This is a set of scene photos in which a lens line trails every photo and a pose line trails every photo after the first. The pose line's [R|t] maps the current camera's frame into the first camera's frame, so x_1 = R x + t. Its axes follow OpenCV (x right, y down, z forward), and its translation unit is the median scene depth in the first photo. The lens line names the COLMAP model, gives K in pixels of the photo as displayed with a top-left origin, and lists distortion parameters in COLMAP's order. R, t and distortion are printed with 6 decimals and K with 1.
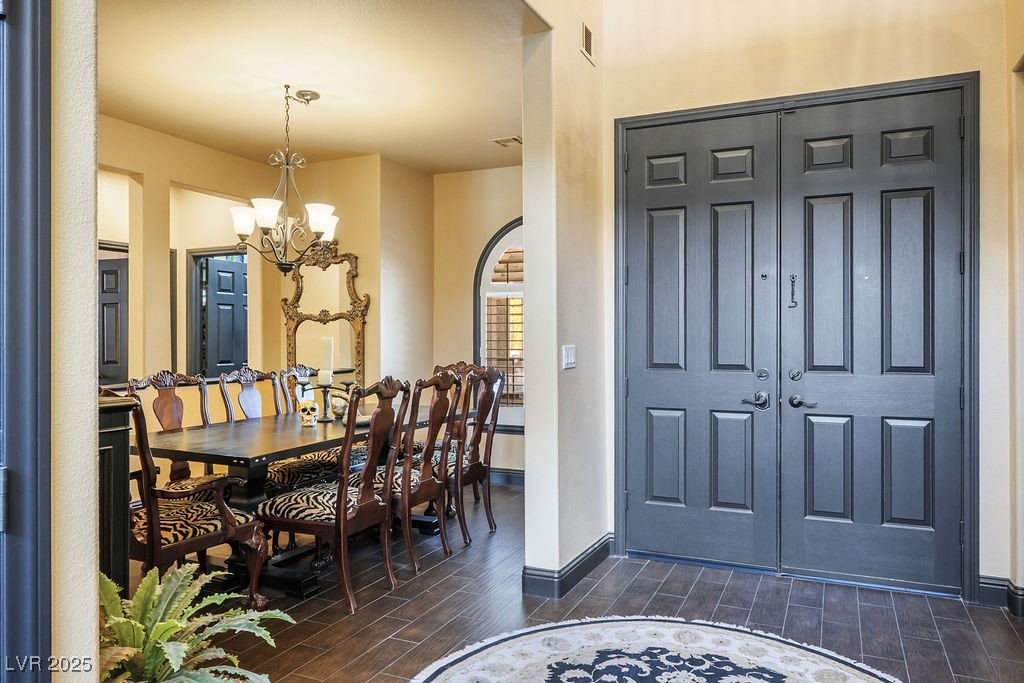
lens RADIAL K [[724.7, 0, 512.5], [0, 724.7, 340.0], [0, 0, 1]] dist [0.002971, -0.003360]
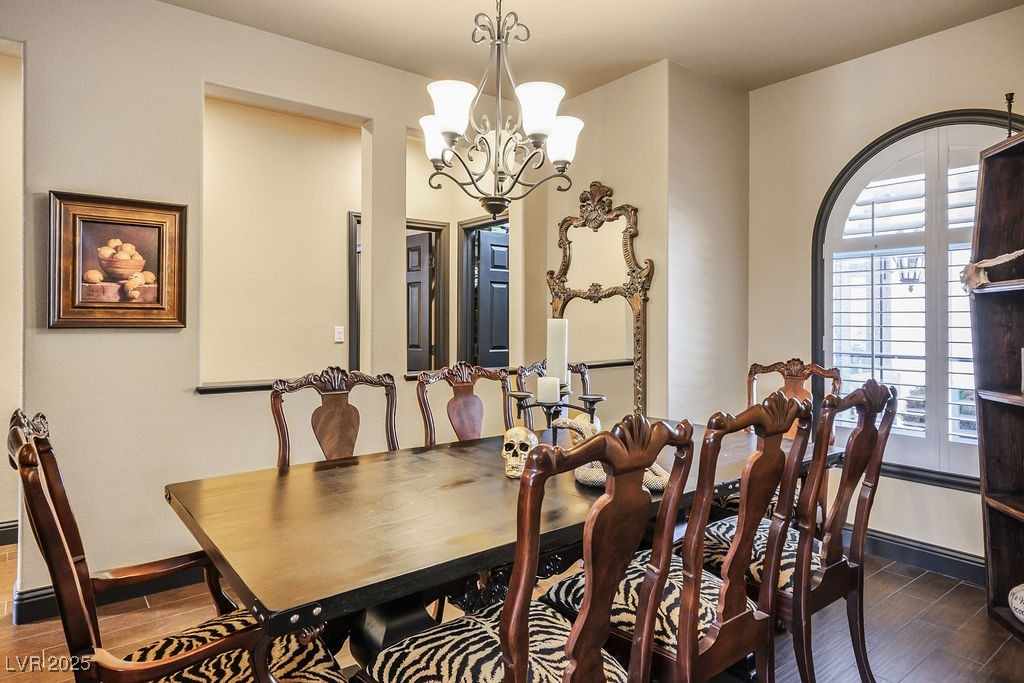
lens RADIAL K [[631.7, 0, 518.9], [0, 631.7, 317.1], [0, 0, 1]] dist [-0.006640, 0.001563]
pose [[0.898345, 0.000736, -0.439289, -0.043838], [-0.005183, 0.999947, -0.008924, -0.000304], [0.439259, 0.010294, 0.898301, 0.387493]]
